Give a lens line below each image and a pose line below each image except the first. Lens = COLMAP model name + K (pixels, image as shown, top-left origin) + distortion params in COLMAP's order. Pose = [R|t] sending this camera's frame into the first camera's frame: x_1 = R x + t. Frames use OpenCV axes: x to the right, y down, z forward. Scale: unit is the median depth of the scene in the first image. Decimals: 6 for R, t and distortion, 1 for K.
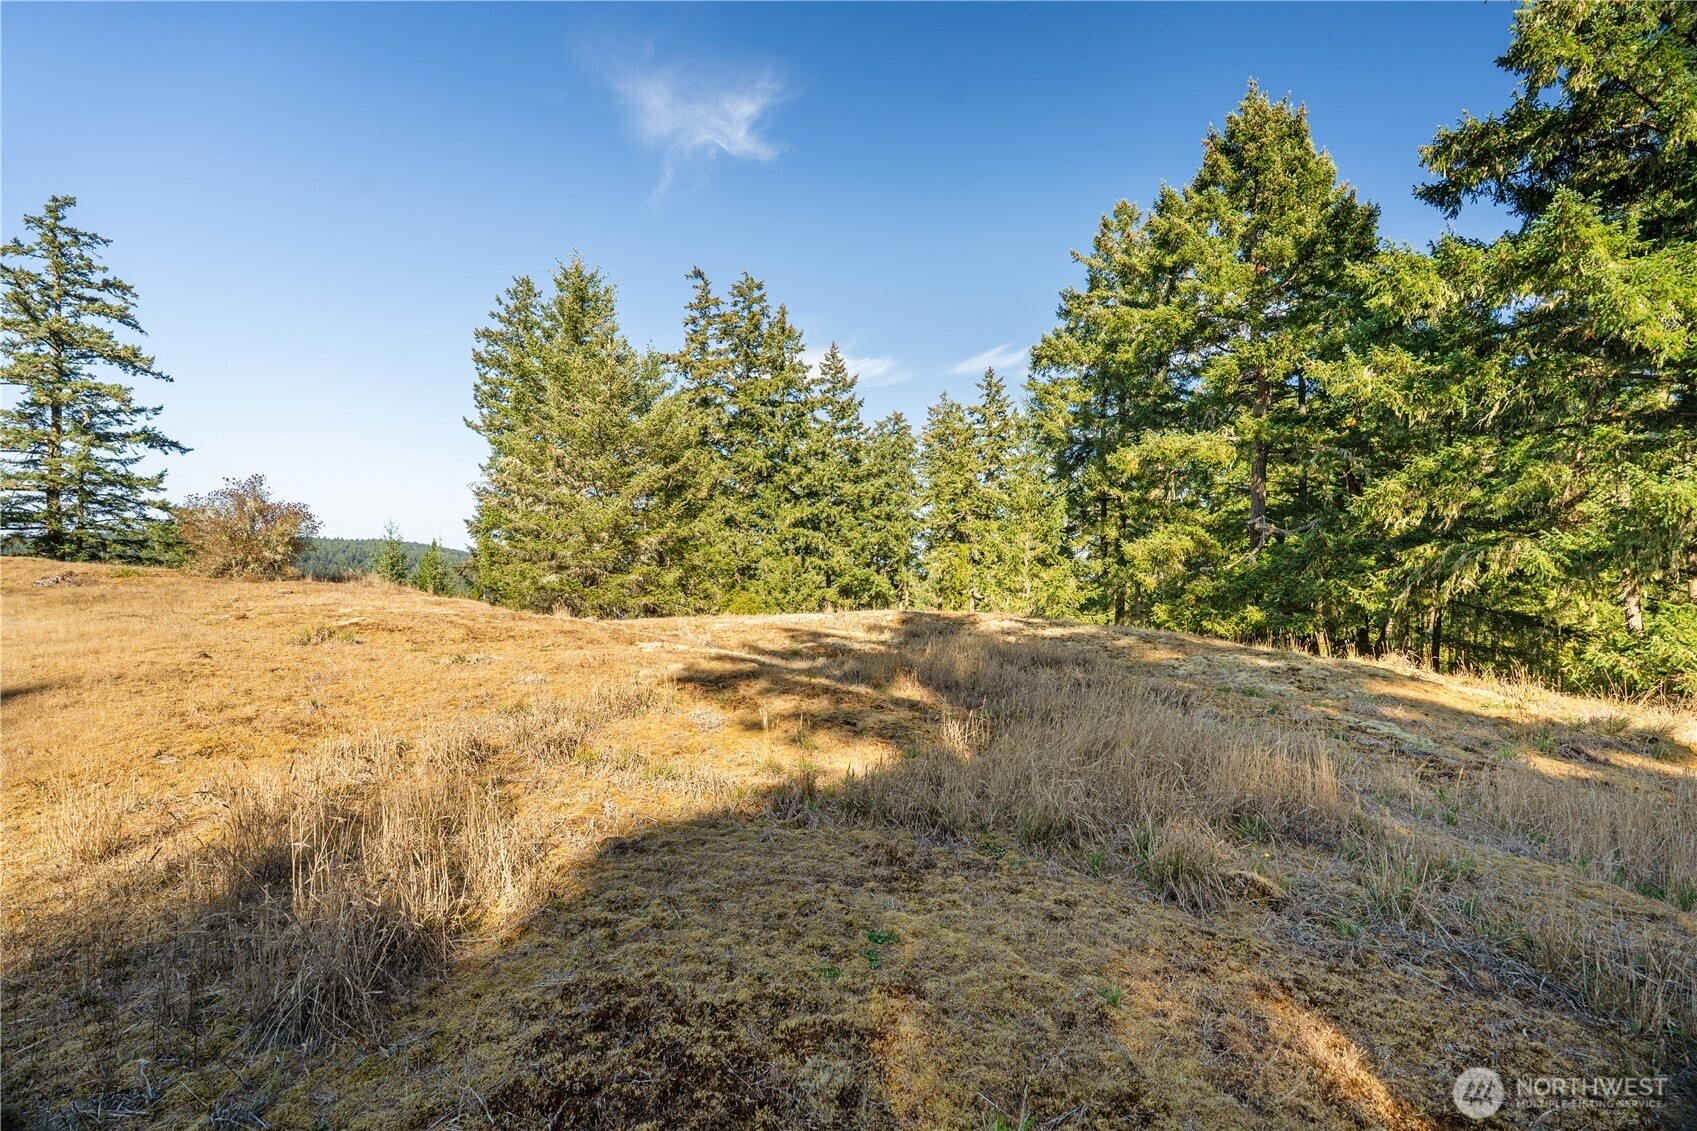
lens RADIAL K [[741.3, 0, 840.6], [0, 741.3, 565.1], [0, 0, 1]] dist [-0.003130, -0.000142]
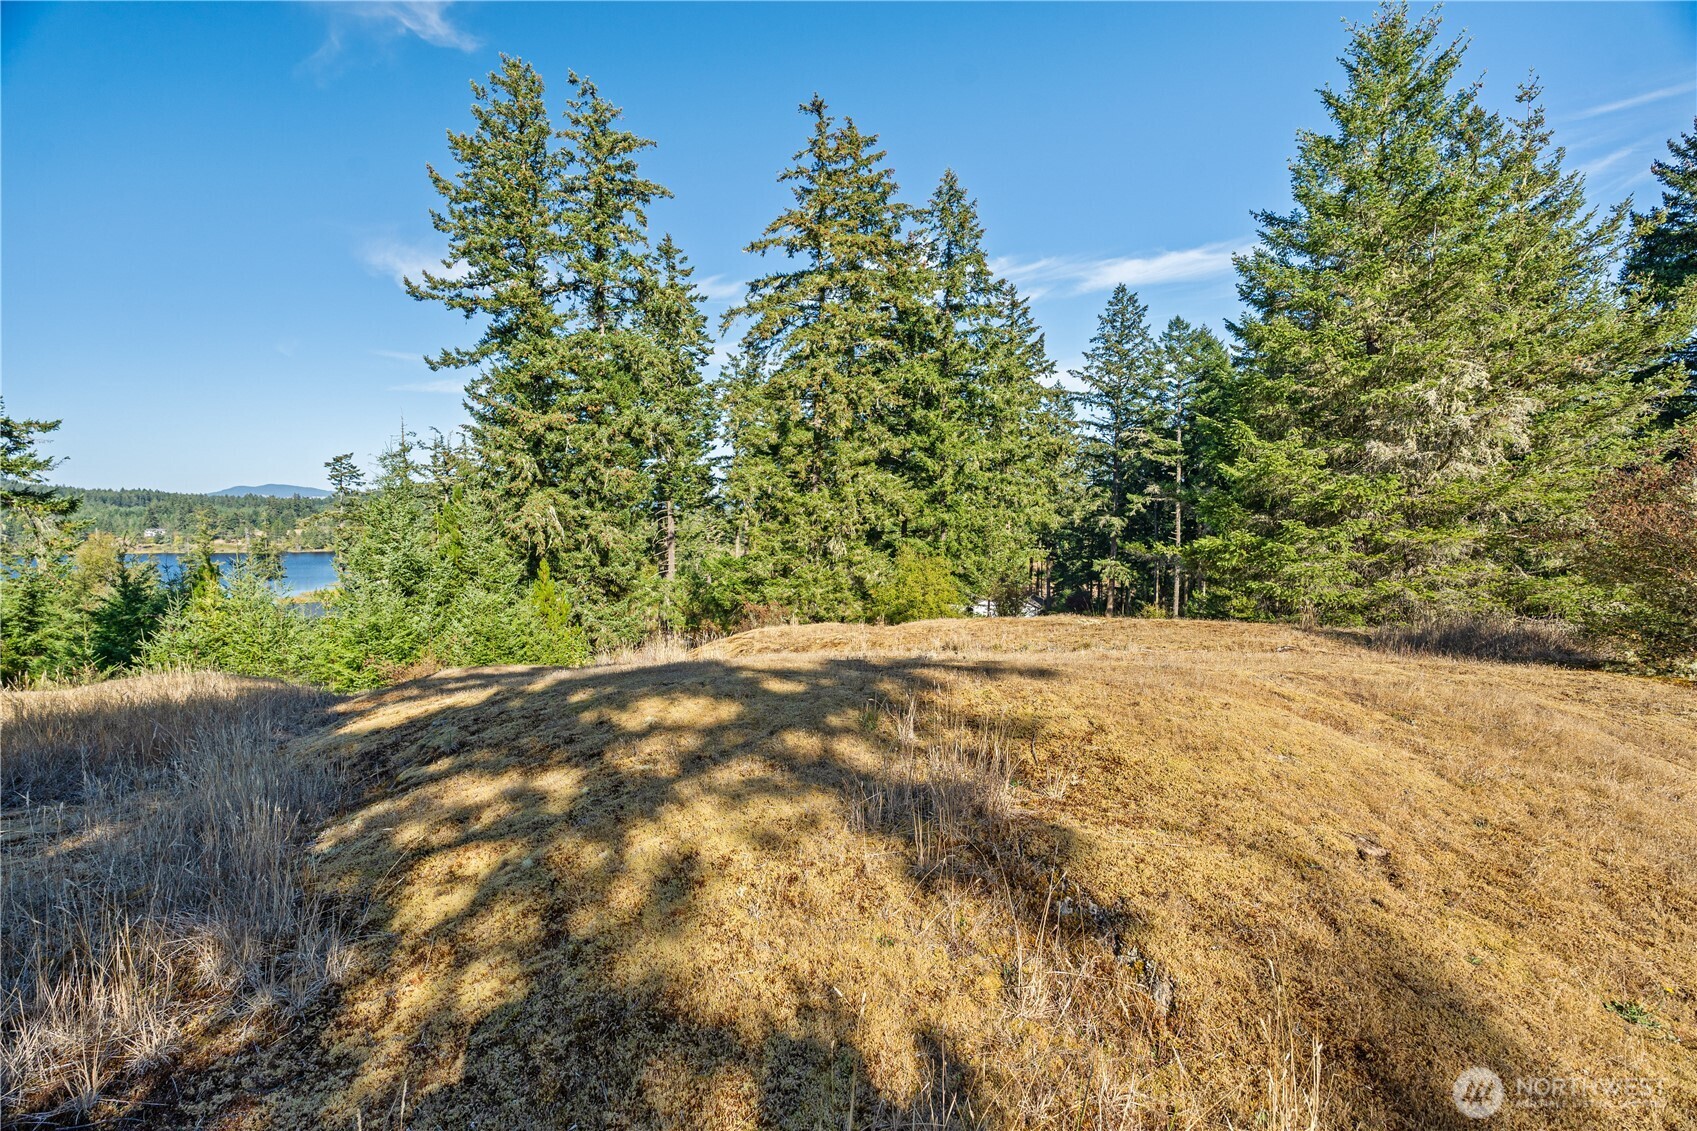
lens RADIAL K [[768.1, 0, 853.9], [0, 768.1, 560.5], [0, 0, 1]] dist [-0.004320, 0.000830]
pose [[0.925821, -0.030574, 0.376723, -0.566449], [-0.001977, 0.996318, 0.085716, -0.029233], [-0.377956, -0.080103, 0.922352, 0.344072]]
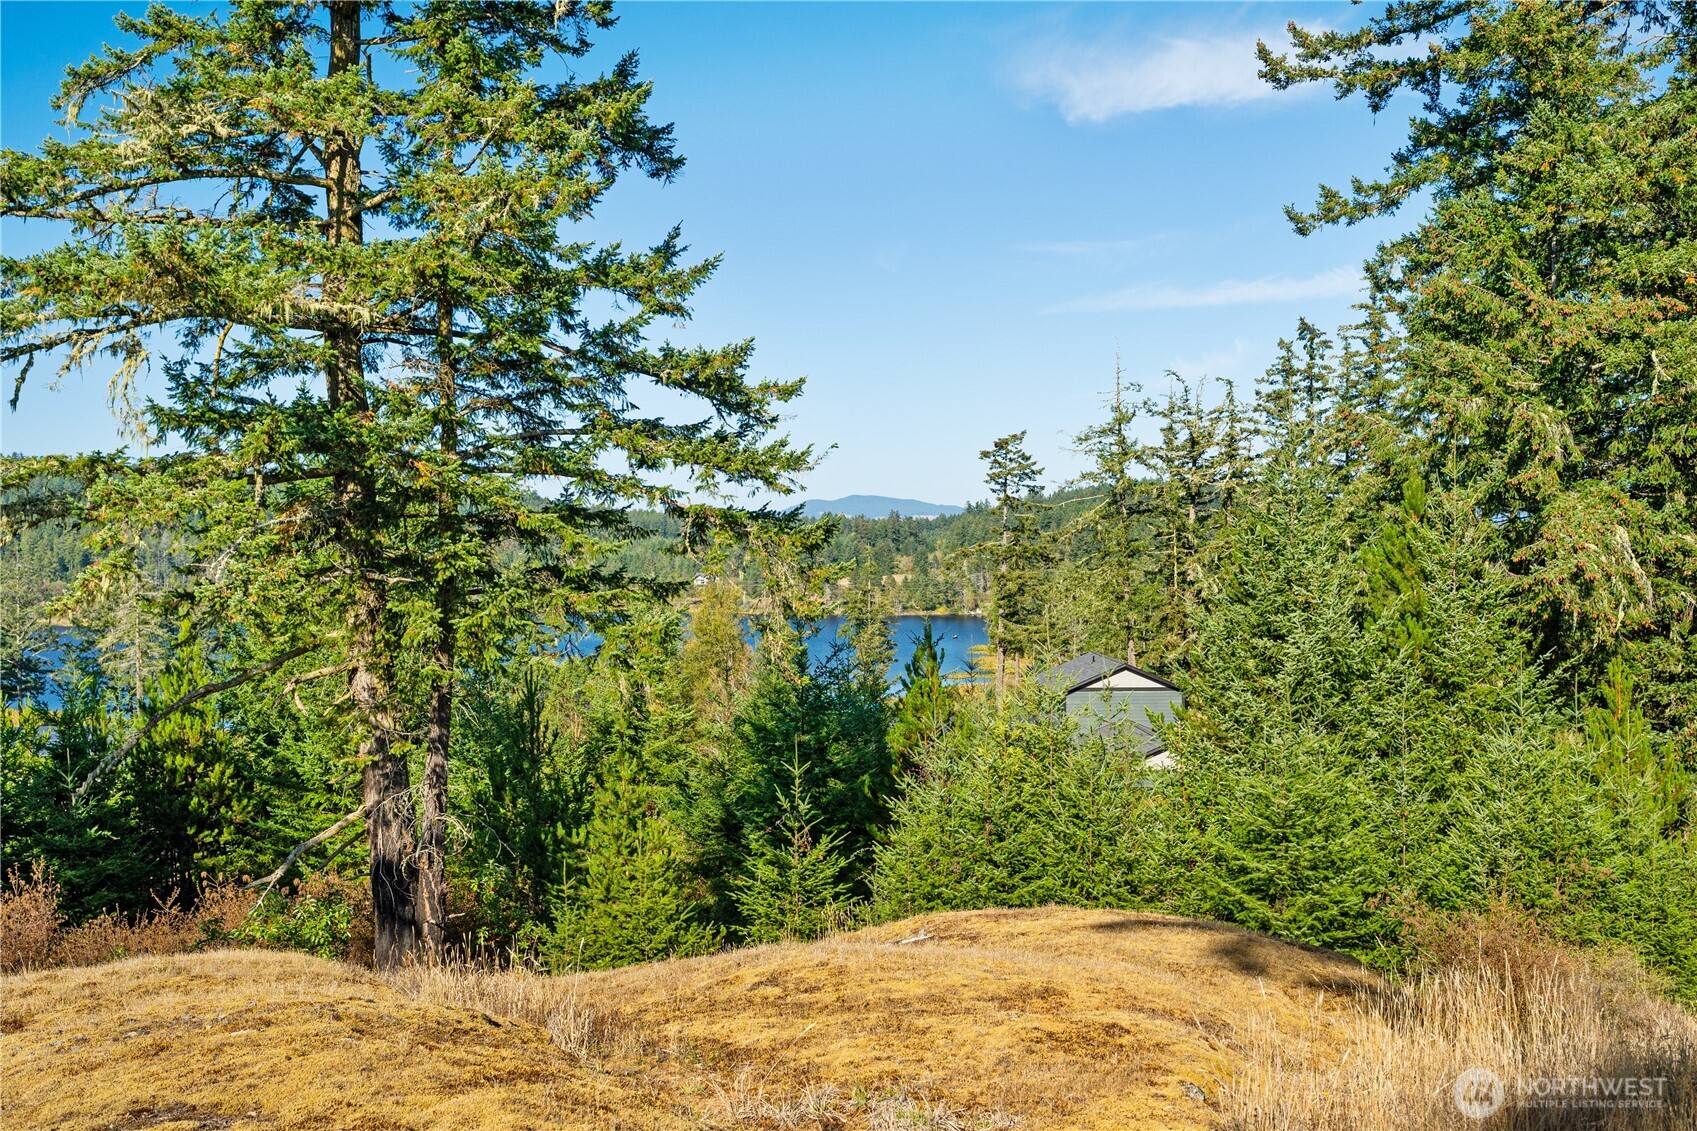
lens RADIAL K [[1687.2, 0, 848.5], [0, 1687.2, 565.5], [0, 0, 1]] dist [0.013352, -0.002162]
pose [[0.964655, -0.012189, -0.263235, -0.680121], [0.021344, 0.999262, 0.031950, -0.029415], [0.262651, -0.036439, 0.964202, 0.432242]]
